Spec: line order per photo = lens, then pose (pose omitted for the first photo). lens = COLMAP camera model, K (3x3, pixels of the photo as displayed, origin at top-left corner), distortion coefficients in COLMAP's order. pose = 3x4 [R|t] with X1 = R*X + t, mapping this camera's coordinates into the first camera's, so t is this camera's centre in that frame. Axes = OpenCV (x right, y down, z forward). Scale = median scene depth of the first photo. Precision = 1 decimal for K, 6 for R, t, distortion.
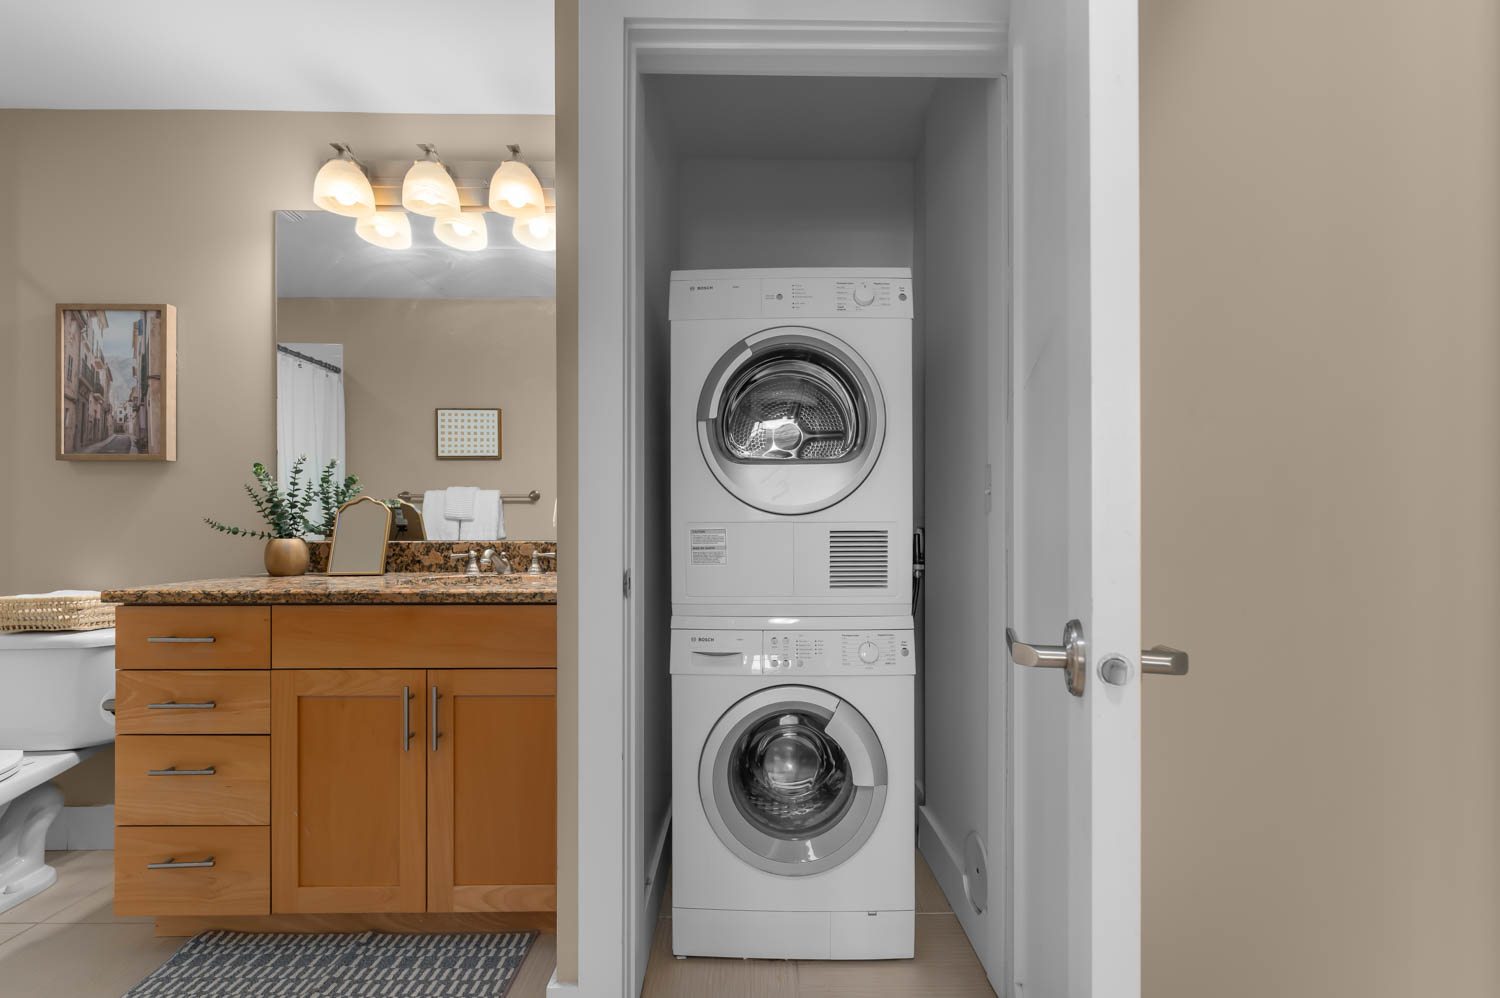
lens RADIAL K [[646.3, 0, 761.4], [0, 646.3, 526.1], [0, 0, 1]] dist [-0.000447, -0.000265]
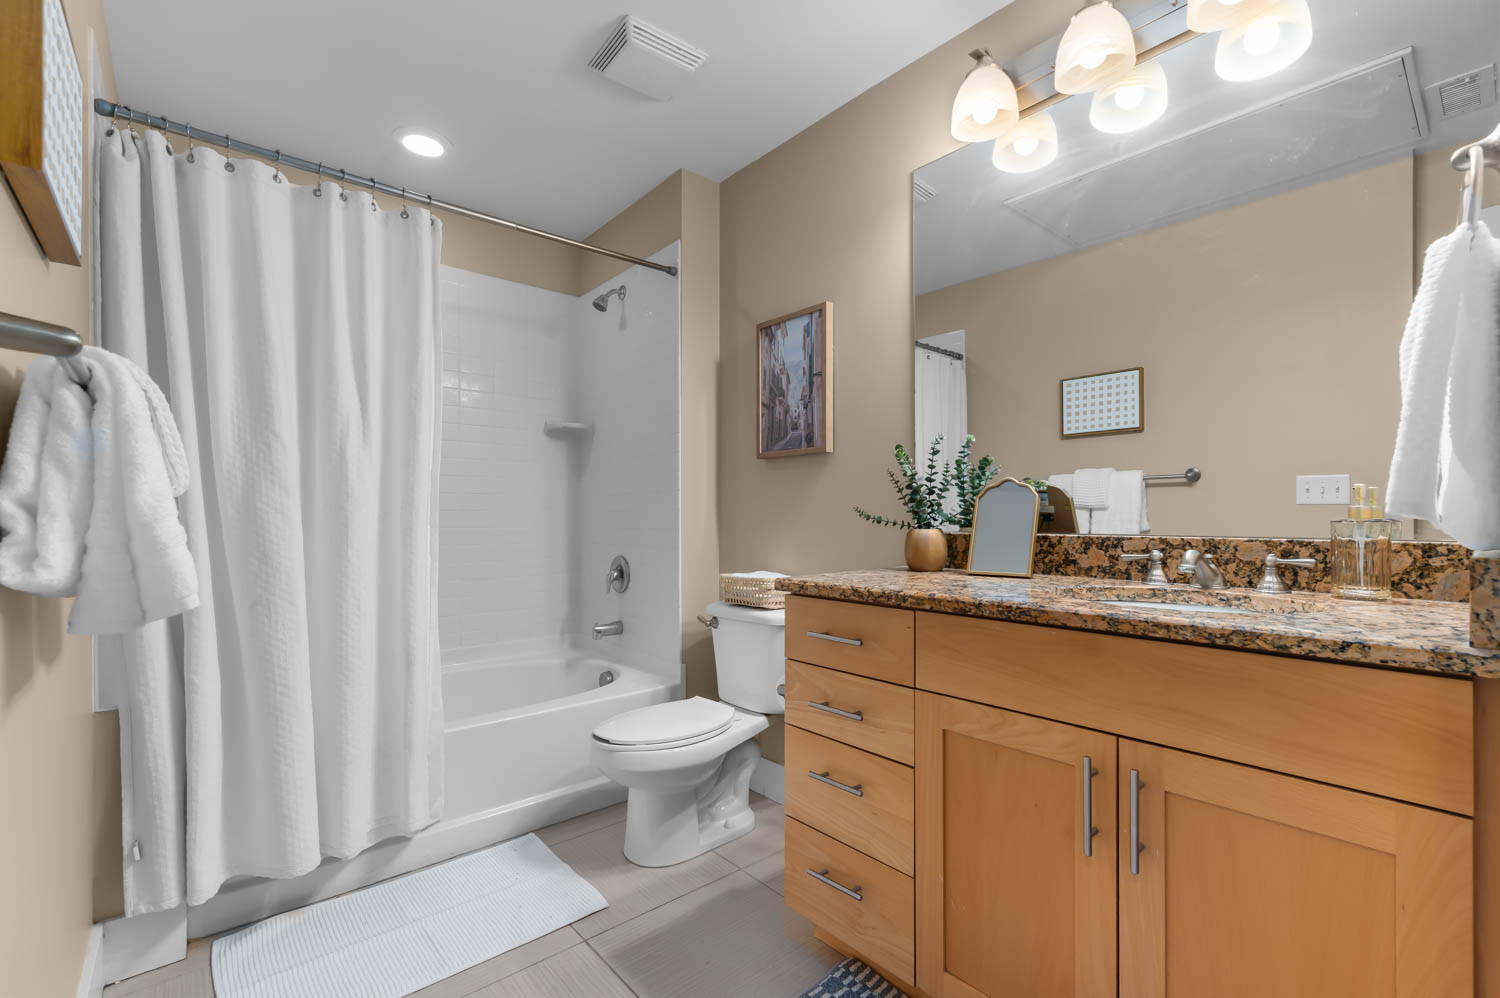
lens RADIAL K [[646.3, 0, 750.7], [0, 646.3, 513.5], [0, 0, 1]] dist [-0.000447, -0.000265]
pose [[0.640289, -0.005304, -0.768116, -0.211858], [0.000442, 0.999979, -0.006537, 0.004130], [0.768134, 0.003847, 0.640278, 0.254554]]
